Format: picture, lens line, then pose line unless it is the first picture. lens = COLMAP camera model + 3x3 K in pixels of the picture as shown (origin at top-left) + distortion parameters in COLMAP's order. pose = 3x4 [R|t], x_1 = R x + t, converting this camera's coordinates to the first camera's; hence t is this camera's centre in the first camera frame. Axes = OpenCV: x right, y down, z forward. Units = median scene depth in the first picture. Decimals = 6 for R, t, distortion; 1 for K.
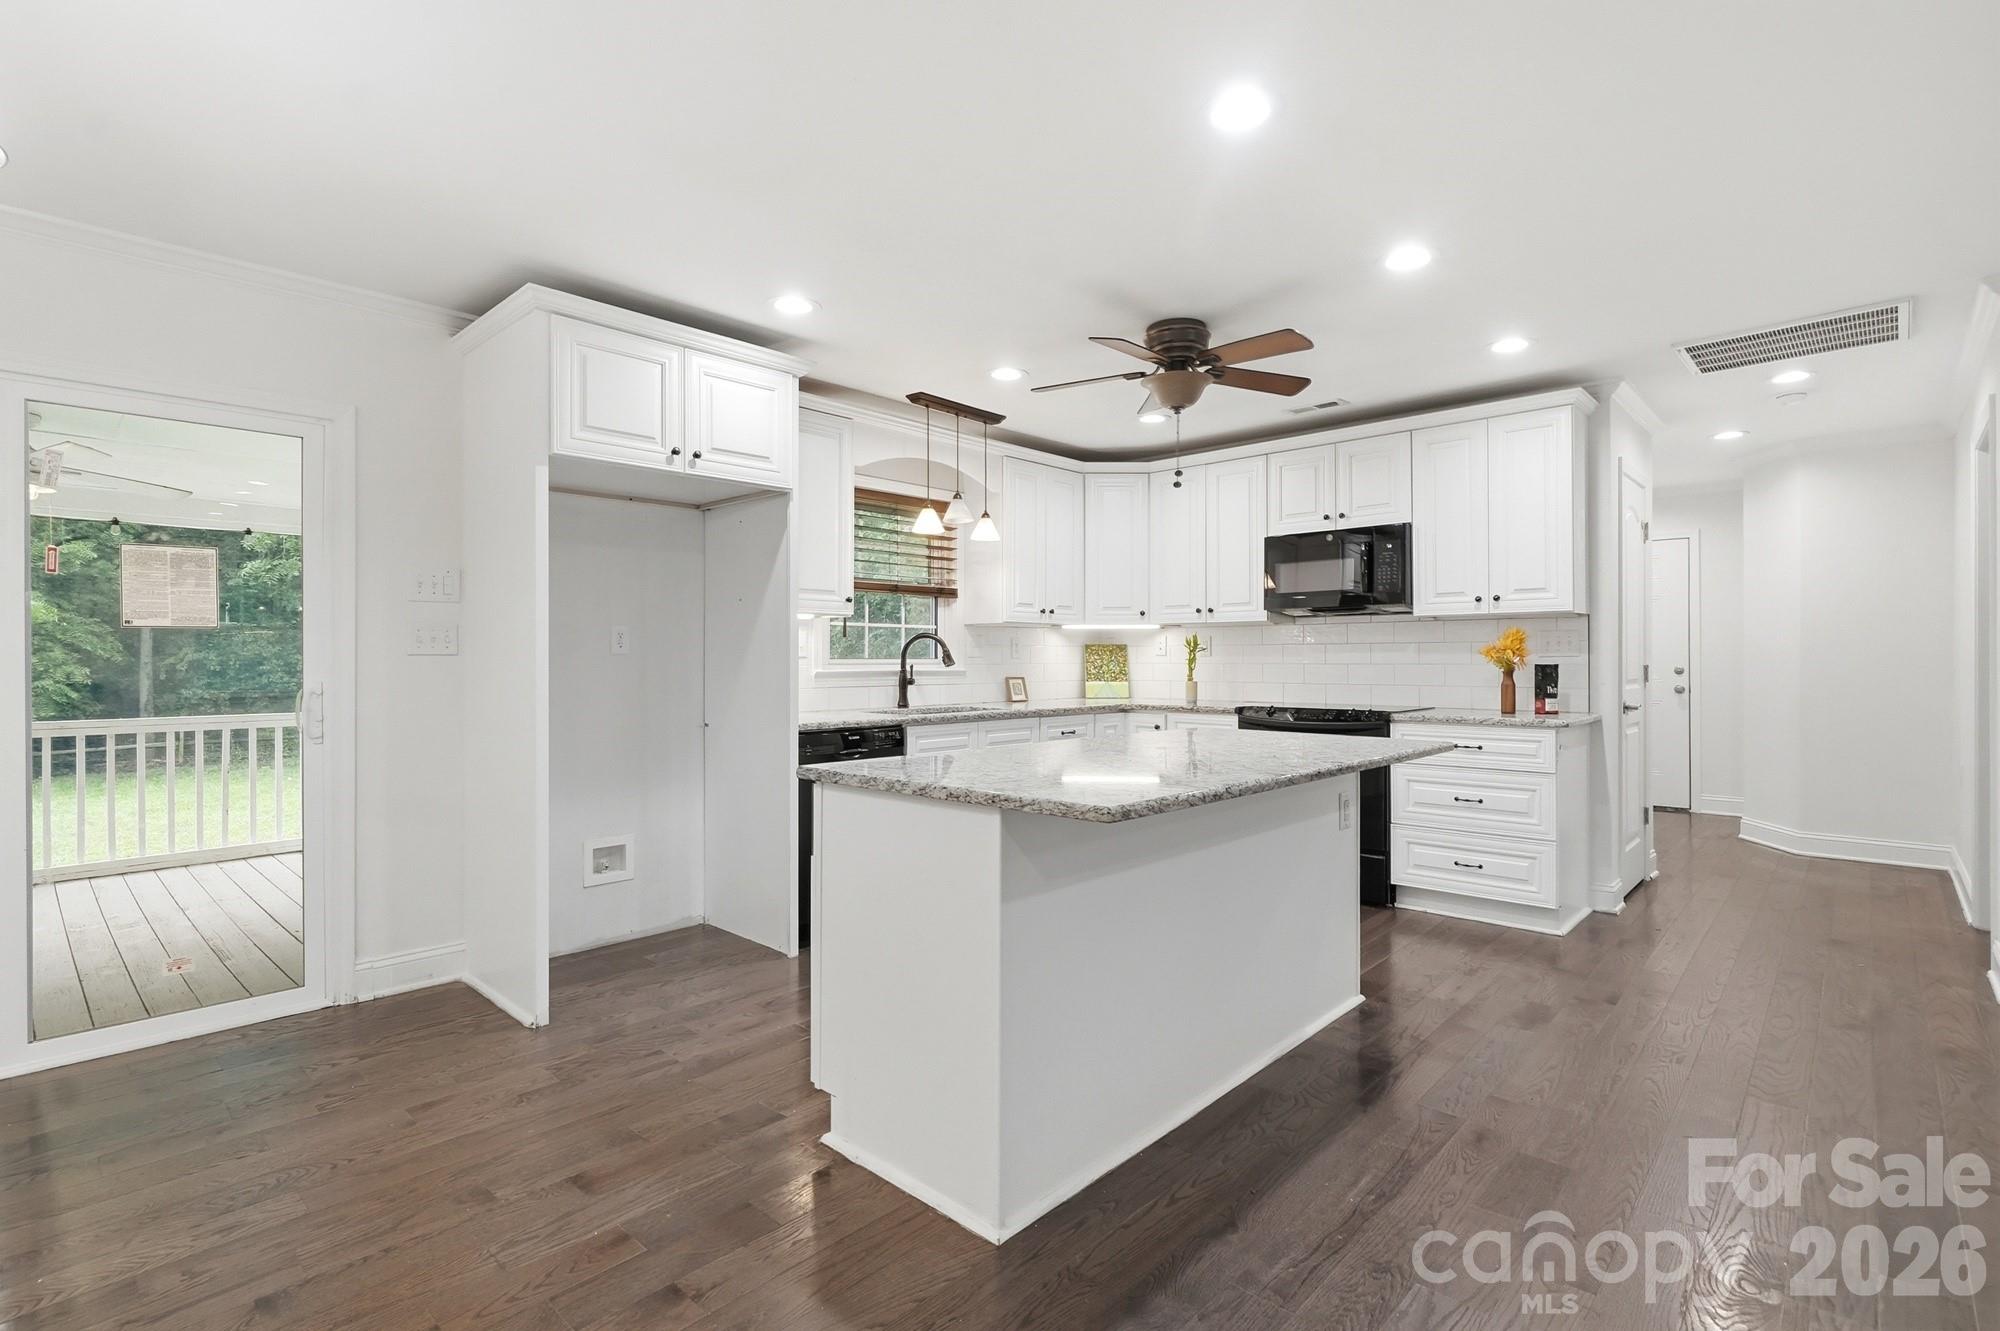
lens RADIAL K [[925.7, 0, 998.5], [0, 925.7, 658.3], [0, 0, 1]] dist [-0.002563, 0.000179]
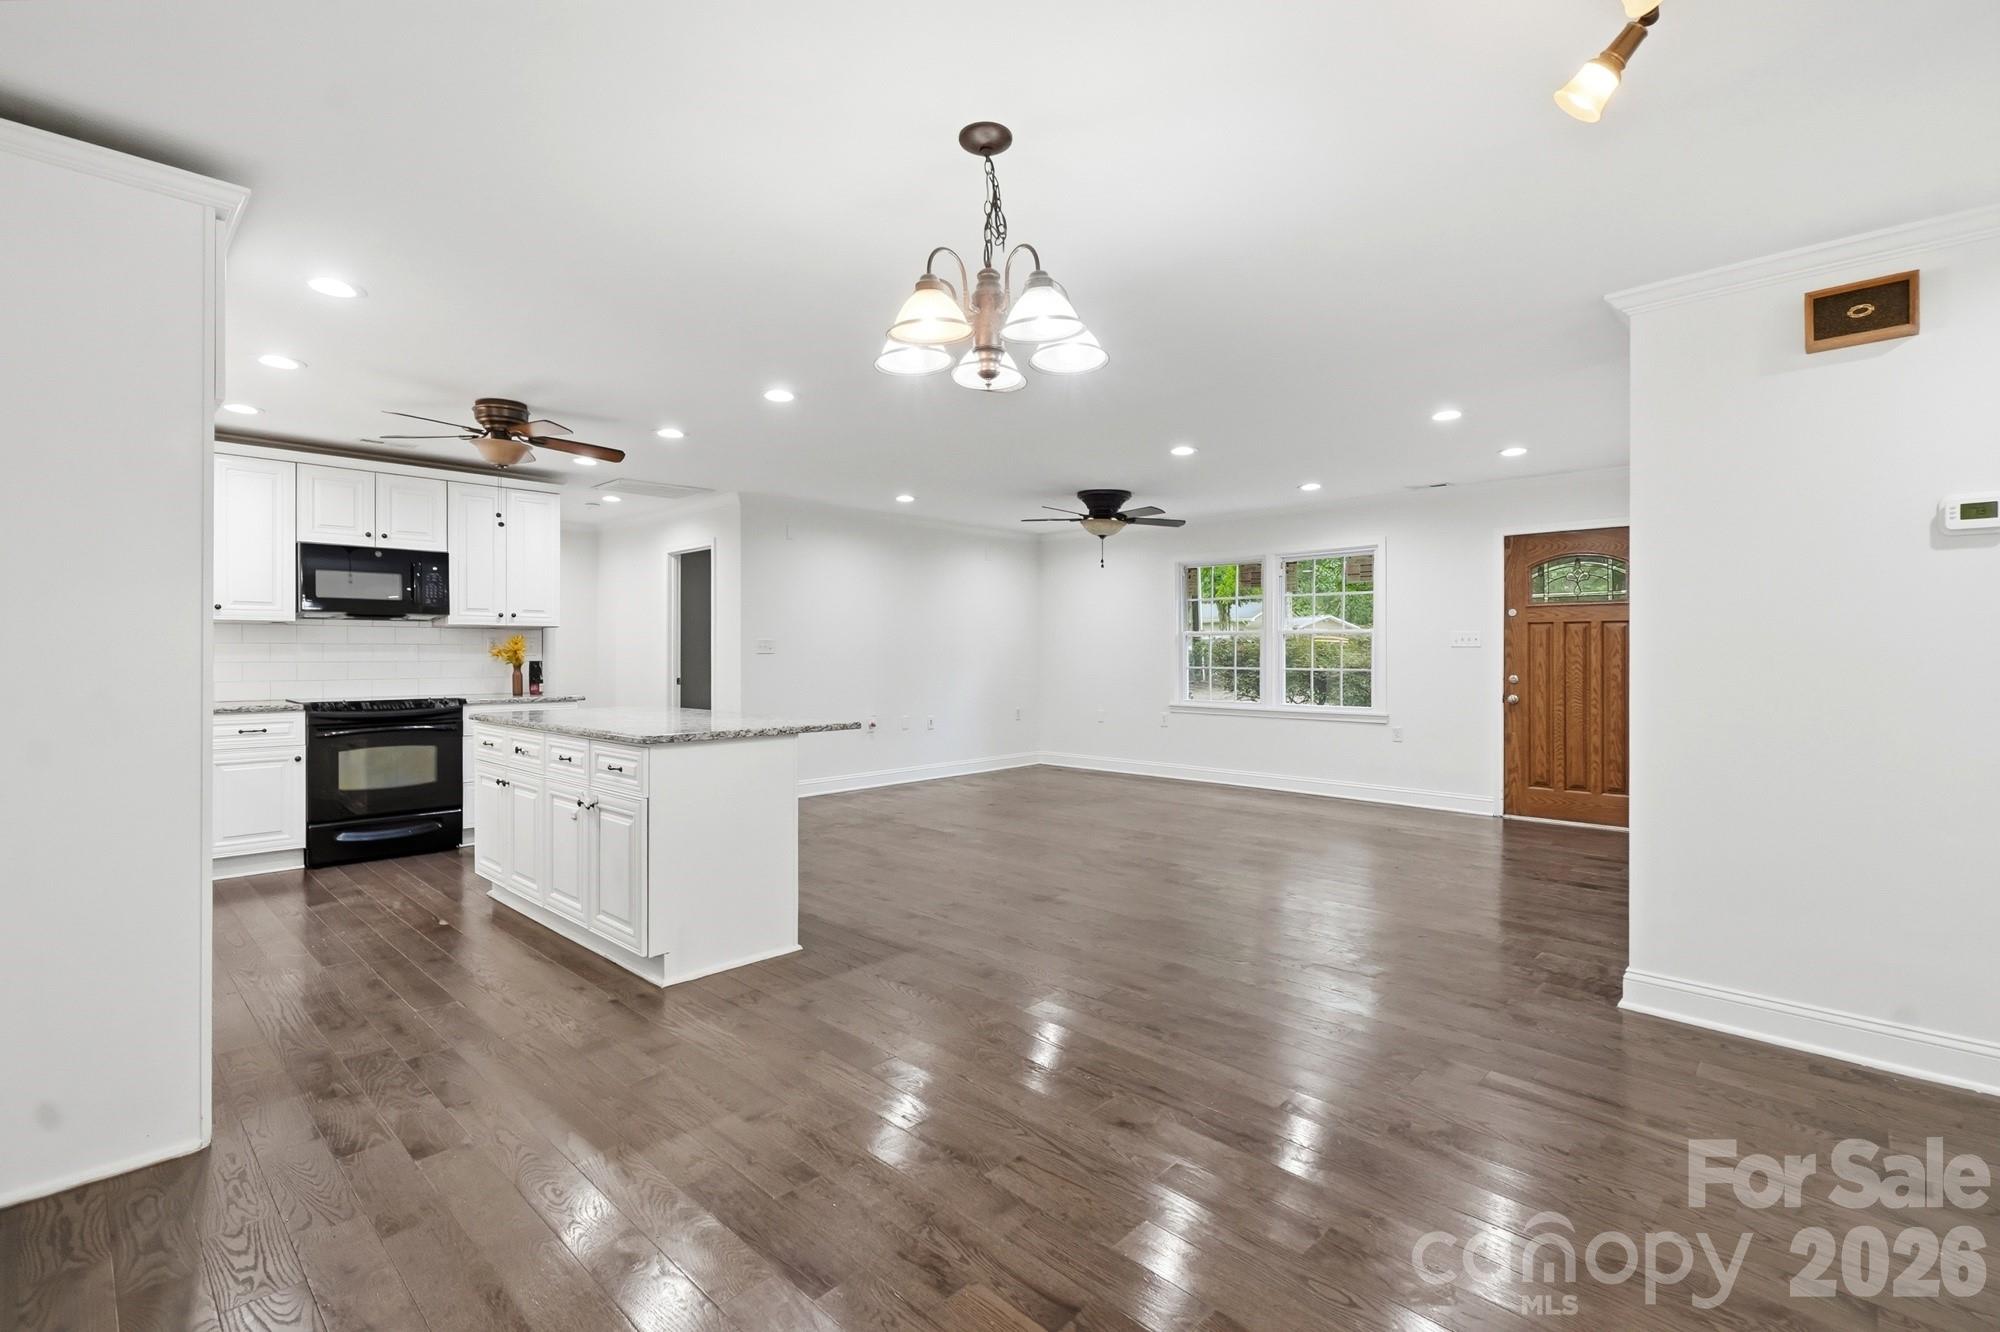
lens RADIAL K [[925.7, 0, 958.9], [0, 925.7, 659.8], [0, 0, 1]] dist [-0.002563, 0.000179]
pose [[0.044579, -0.005248, 0.998992, -0.867191], [-0.000873, 0.999986, 0.005292, -0.004014], [-0.999005, -0.001108, 0.044573, 0.244715]]
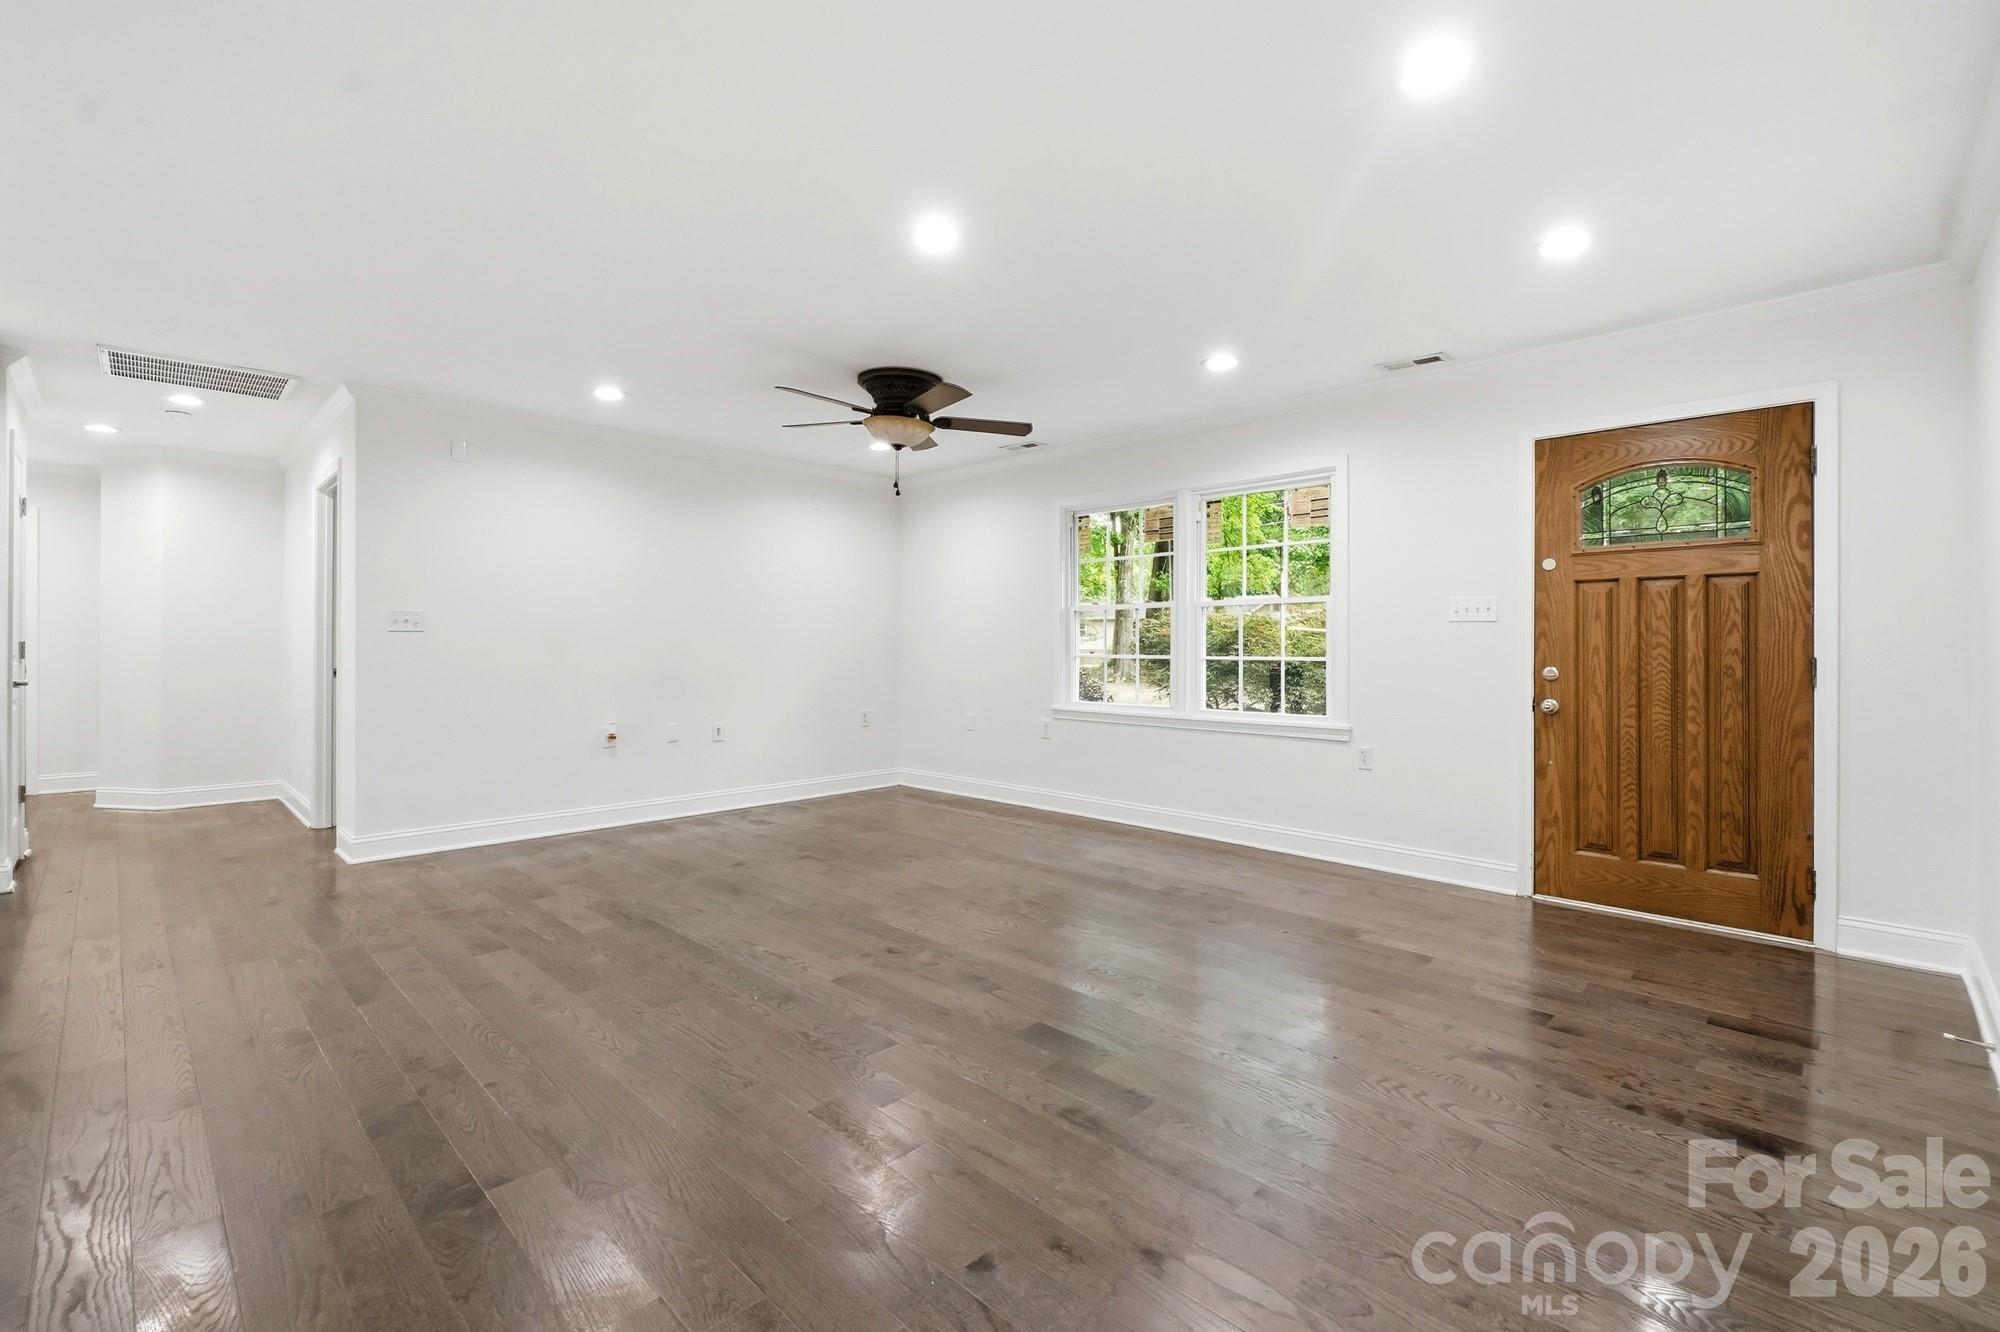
lens RADIAL K [[875.9, 0, 998.8], [0, 875.9, 651.6], [0, 0, 1]] dist [0.011397, 0.000031]
pose [[0.024655, -0.003045, 0.999691, -0.209010], [-0.002541, 0.999992, 0.003109, 0.011733], [-0.999693, -0.002617, 0.024647, -0.064564]]
